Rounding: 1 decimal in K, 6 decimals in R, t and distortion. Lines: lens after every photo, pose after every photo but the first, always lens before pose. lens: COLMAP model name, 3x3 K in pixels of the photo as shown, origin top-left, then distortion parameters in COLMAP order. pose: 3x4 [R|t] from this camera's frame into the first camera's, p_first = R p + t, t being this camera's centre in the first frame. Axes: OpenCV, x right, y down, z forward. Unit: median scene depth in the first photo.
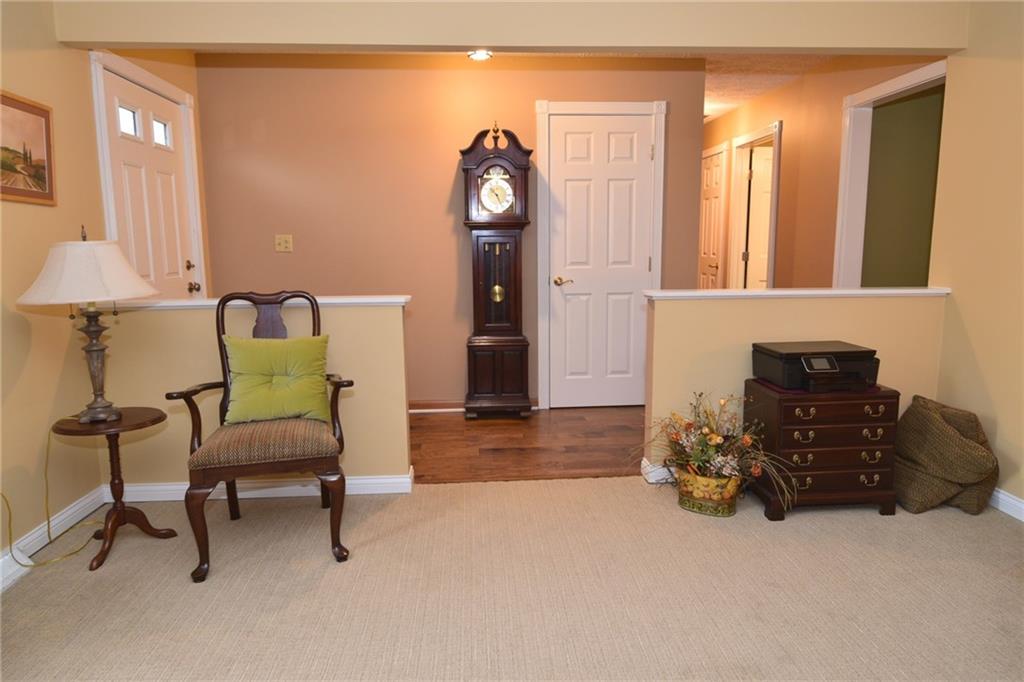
lens RADIAL K [[621.1, 0, 512.0], [0, 621.1, 341.0], [0, 0, 1]] dist [0.000335, -0.001593]
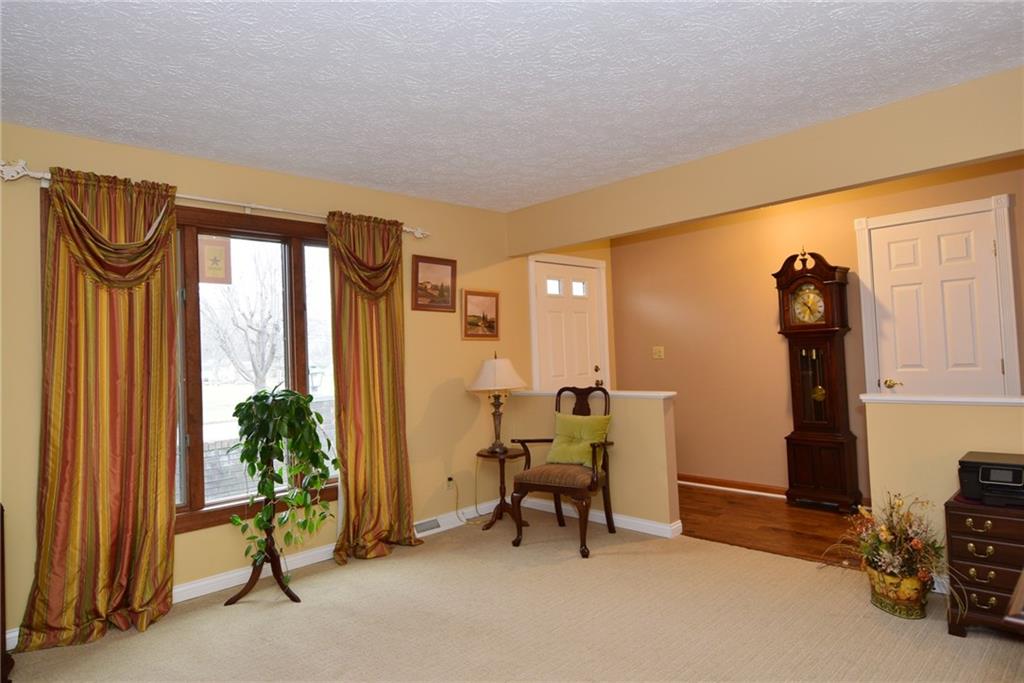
lens RADIAL K [[604.9, 0, 512.0], [0, 604.9, 341.5], [0, 0, 1]] dist [-0.037308, -0.000516]
pose [[0.644298, -0.033290, -0.764049, 0.607556], [-0.085660, 0.989624, -0.115353, 0.001883], [0.759962, 0.139770, 0.634762, -0.142368]]
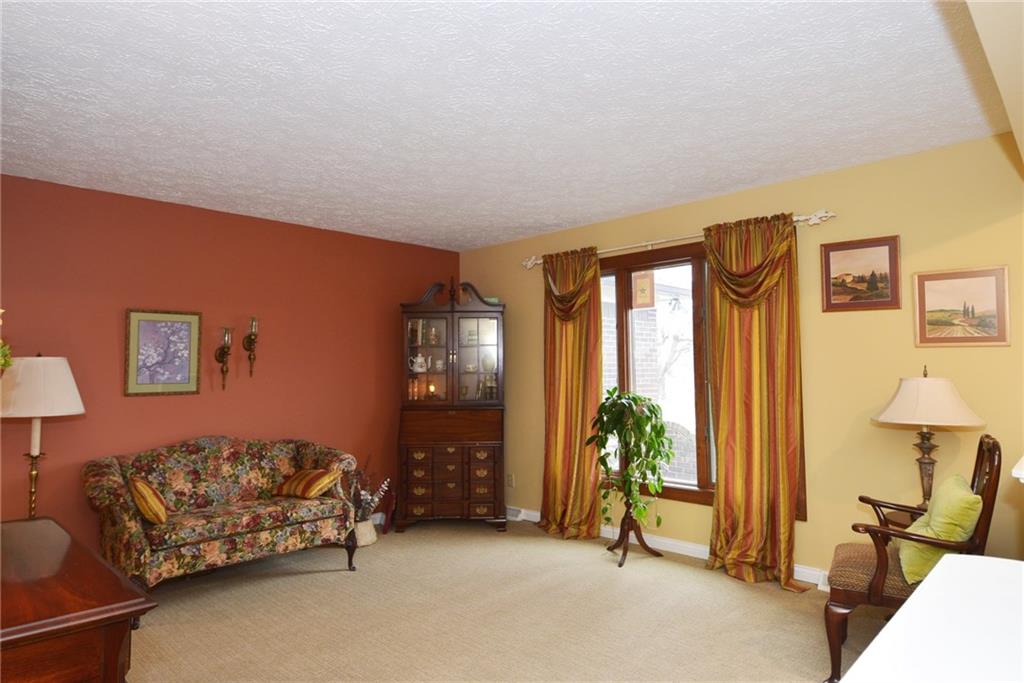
lens RADIAL K [[604.9, 0, 512.0], [0, 604.9, 341.5], [0, 0, 1]] dist [-0.037308, -0.000516]
pose [[-0.774754, -0.020219, -0.631939, 0.563006], [-0.088477, 0.993121, 0.076698, -0.186664], [0.626041, 0.115335, -0.771214, 1.038539]]
